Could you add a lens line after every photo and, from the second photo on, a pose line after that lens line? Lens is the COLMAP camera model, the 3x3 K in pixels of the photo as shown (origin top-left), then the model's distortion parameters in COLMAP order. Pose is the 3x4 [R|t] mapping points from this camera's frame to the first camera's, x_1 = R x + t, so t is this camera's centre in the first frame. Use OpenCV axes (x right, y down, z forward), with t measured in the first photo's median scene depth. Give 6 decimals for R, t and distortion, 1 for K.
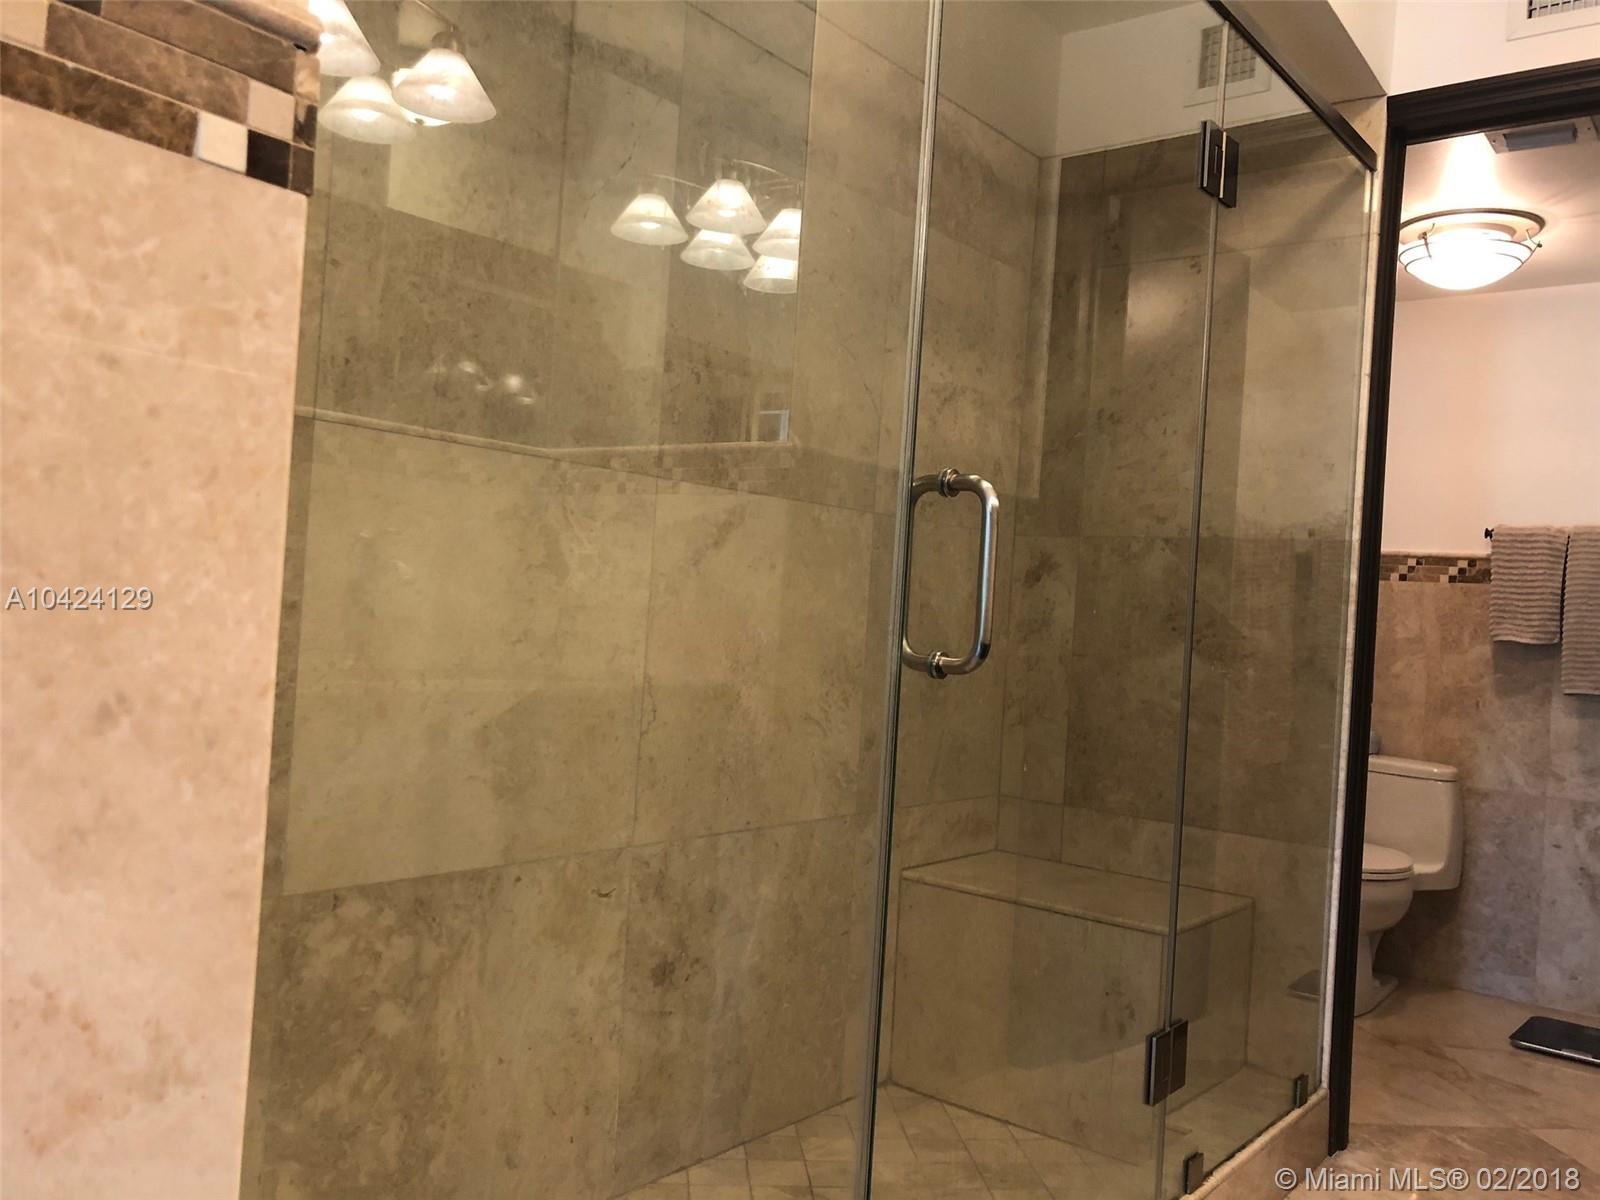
lens RADIAL K [[1307.7, 0, 797.0], [0, 1307.7, 595.7], [0, 0, 1]] dist [0.037784, -0.035175]
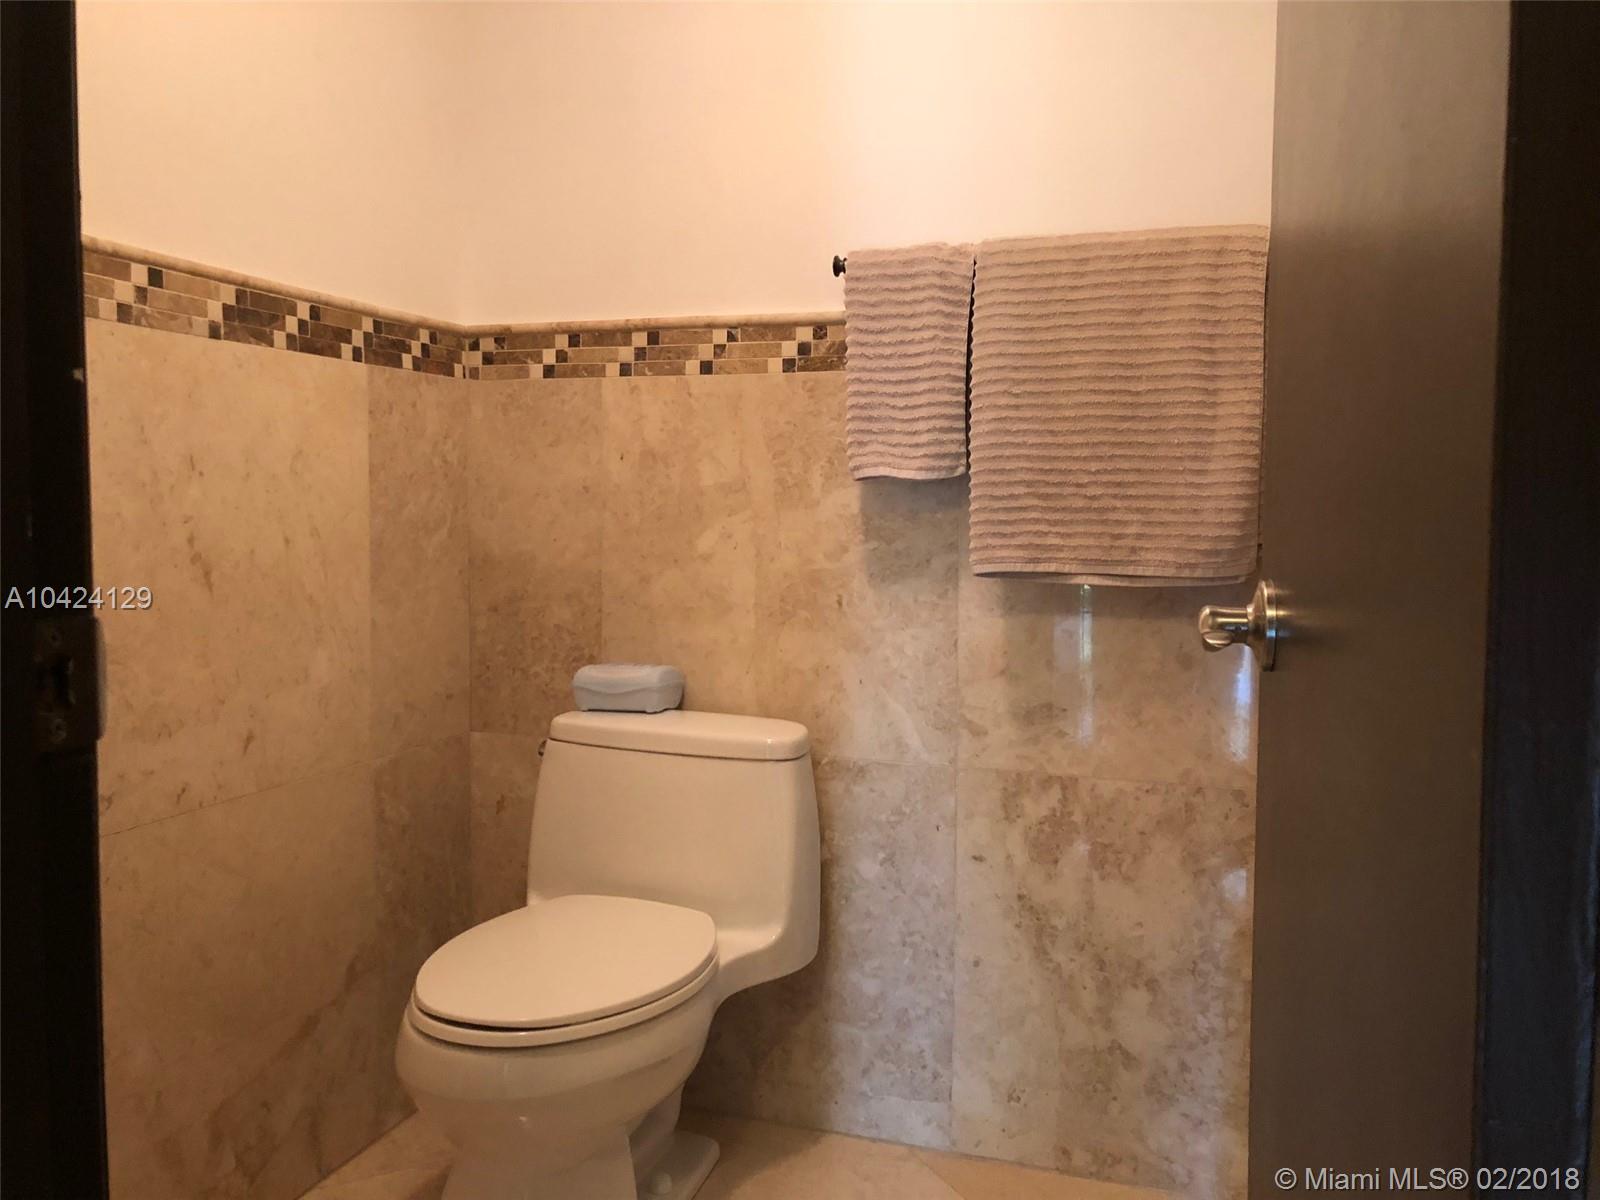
lens RADIAL K [[1307.7, 0, 803.8], [0, 1307.7, 603.6], [0, 0, 1]] dist [0.037784, -0.035175]
pose [[0.936712, -0.085193, 0.339579, 0.435327], [0.052544, 0.993165, 0.104224, 0.037240], [-0.346137, -0.079785, 0.934785, 0.690600]]
